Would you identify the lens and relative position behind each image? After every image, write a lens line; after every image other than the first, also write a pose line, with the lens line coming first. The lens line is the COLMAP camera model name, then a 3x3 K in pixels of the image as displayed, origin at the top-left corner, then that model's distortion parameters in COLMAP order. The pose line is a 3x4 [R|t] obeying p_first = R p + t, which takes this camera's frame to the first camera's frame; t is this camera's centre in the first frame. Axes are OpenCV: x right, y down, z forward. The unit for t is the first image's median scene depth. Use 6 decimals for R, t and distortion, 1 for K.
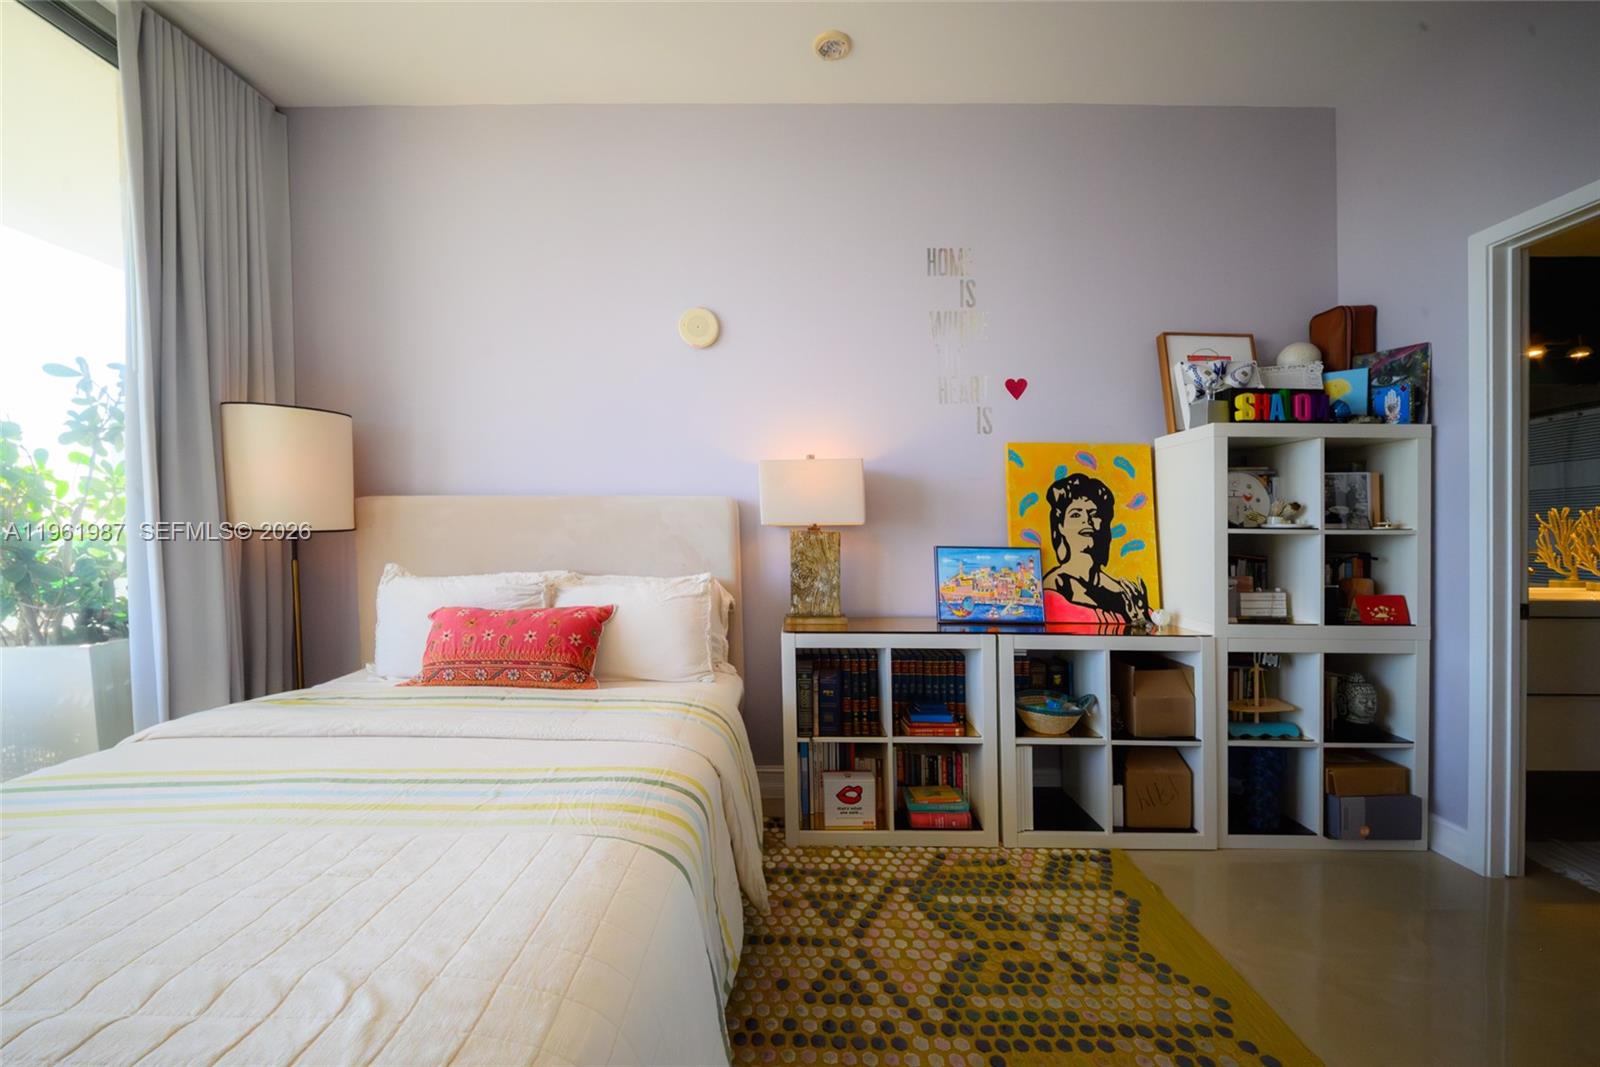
lens RADIAL K [[609.4, 0, 791.7], [0, 609.4, 556.1], [0, 0, 1]] dist [-0.000632, -0.000350]
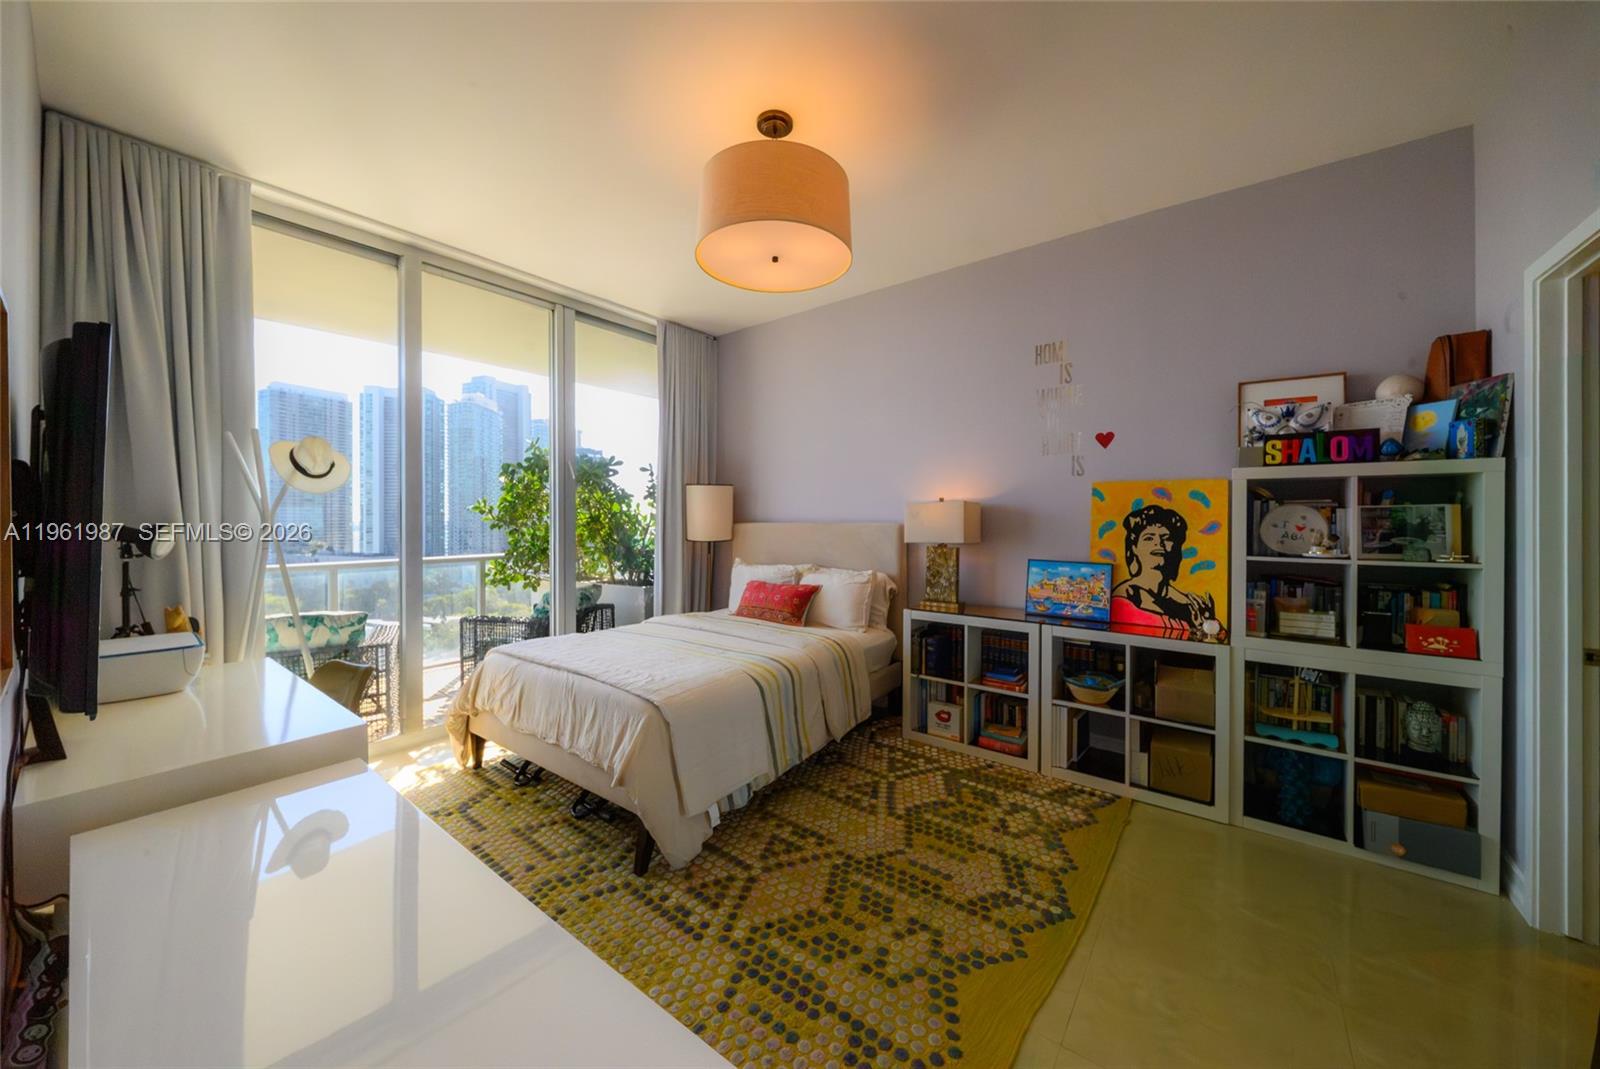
lens RADIAL K [[572.3, 0, 802.7], [0, 572.3, 516.9], [0, 0, 1]] dist [-0.000087, -0.002917]
pose [[0.792245, -0.003801, -0.610192, 0.663281], [-0.023577, 0.999043, -0.036835, -0.055687], [0.609748, 0.043569, 0.791397, -0.388532]]
